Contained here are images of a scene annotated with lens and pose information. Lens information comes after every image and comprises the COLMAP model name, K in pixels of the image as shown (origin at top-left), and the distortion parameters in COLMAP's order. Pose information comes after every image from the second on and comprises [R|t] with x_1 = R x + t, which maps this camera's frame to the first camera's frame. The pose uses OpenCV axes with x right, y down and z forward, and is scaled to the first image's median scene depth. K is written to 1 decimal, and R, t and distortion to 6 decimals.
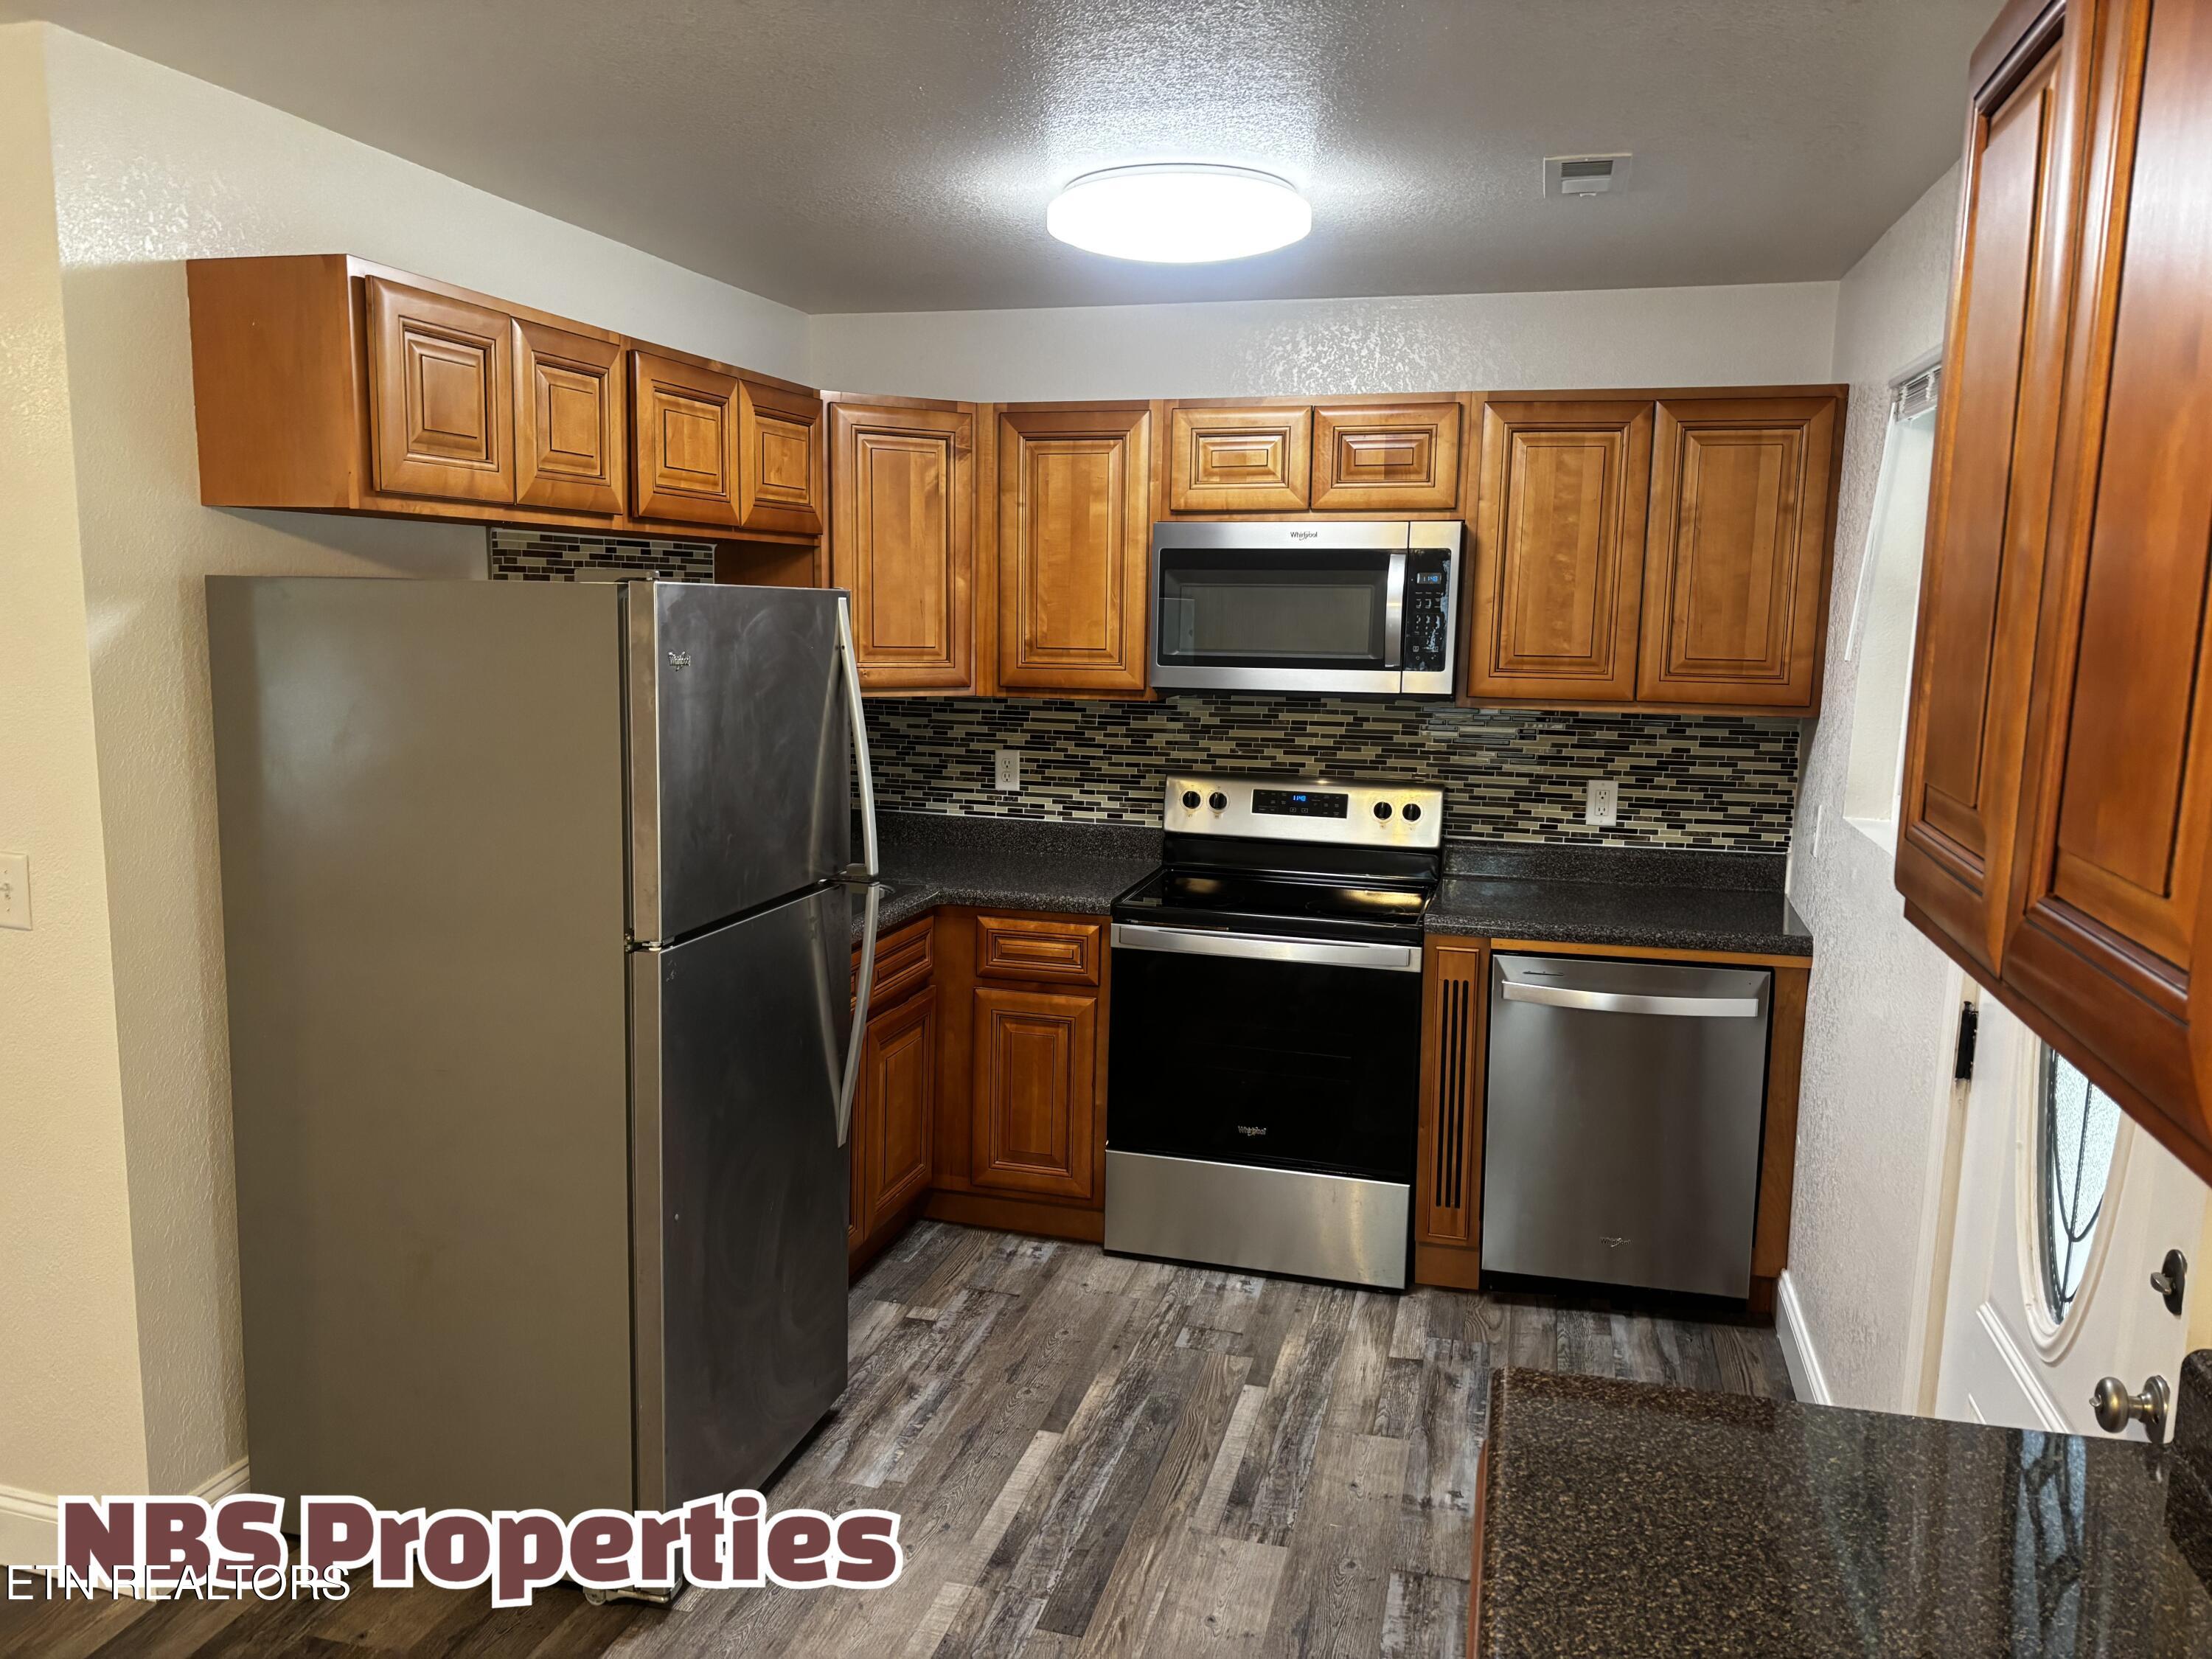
lens RADIAL K [[1664.6, 0, 1107.8], [0, 1664.6, 816.5], [0, 0, 1]] dist [0.057359, -0.045684]
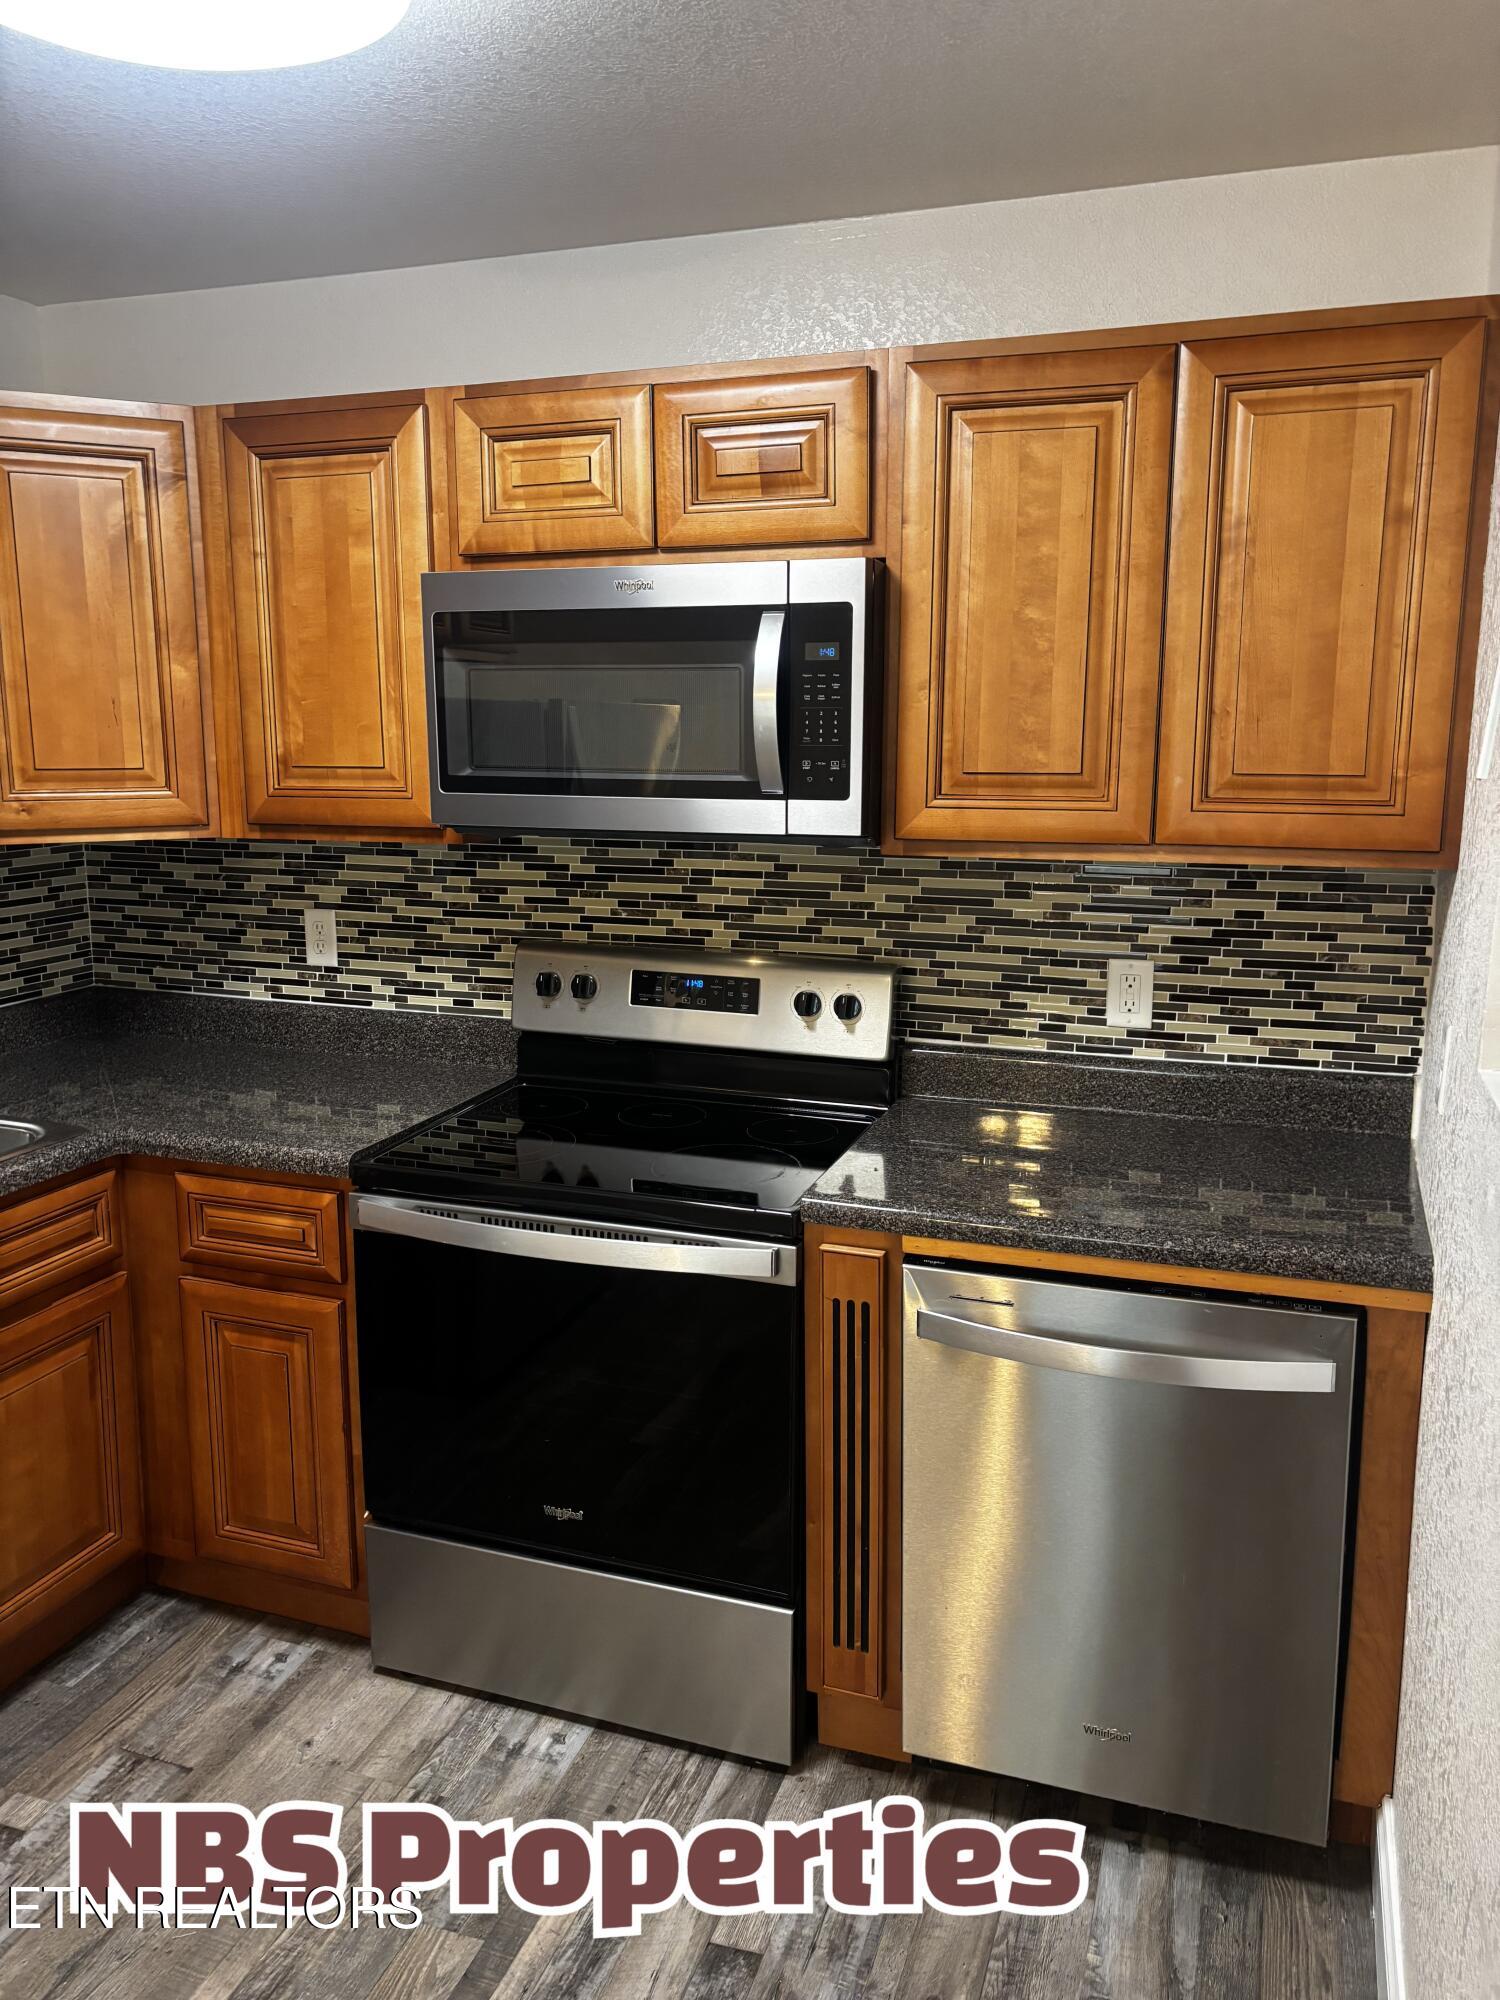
lens RADIAL K [[1505.1, 0, 764.0], [0, 1505.1, 957.9], [0, 0, 1]] dist [0.057359, -0.045684]
pose [[0.997139, -0.004789, -0.075437, 0.204270], [0.007123, 0.999503, 0.030708, -0.043111], [0.075252, -0.031157, 0.996678, 0.412031]]
